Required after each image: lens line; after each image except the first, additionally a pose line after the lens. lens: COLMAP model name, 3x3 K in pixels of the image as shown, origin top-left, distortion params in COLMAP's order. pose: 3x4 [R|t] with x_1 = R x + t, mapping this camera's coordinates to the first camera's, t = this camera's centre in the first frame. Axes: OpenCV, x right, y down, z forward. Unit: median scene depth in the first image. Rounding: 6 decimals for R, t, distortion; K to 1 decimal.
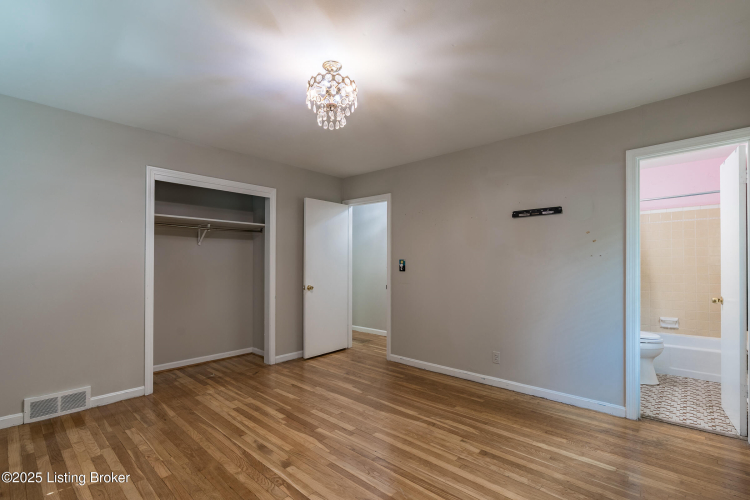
lens RADIAL K [[356.7, 0, 373.8], [0, 356.7, 266.9], [0, 0, 1]] dist [-0.001035, -0.000063]
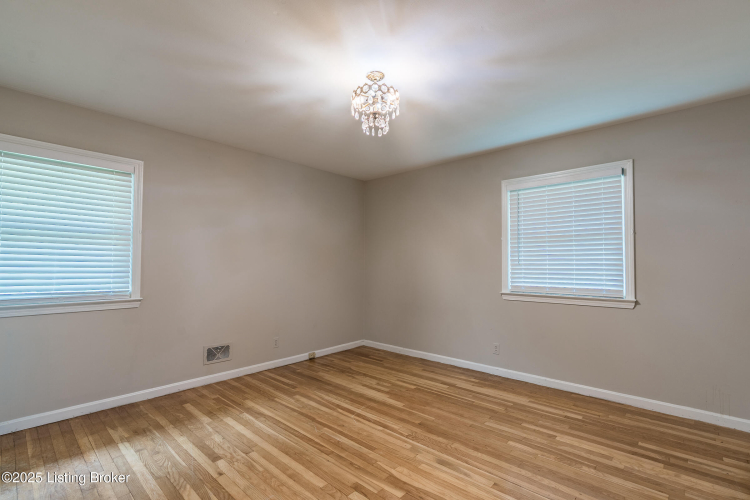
lens RADIAL K [[345.8, 0, 379.6], [0, 345.8, 253.3], [0, 0, 1]] dist [-0.005978, -0.000012]
pose [[-0.999869, -0.006674, -0.014732, -0.115304], [-0.006245, 0.999561, -0.028971, -0.008185], [0.014918, -0.028875, -0.999472, 1.958308]]
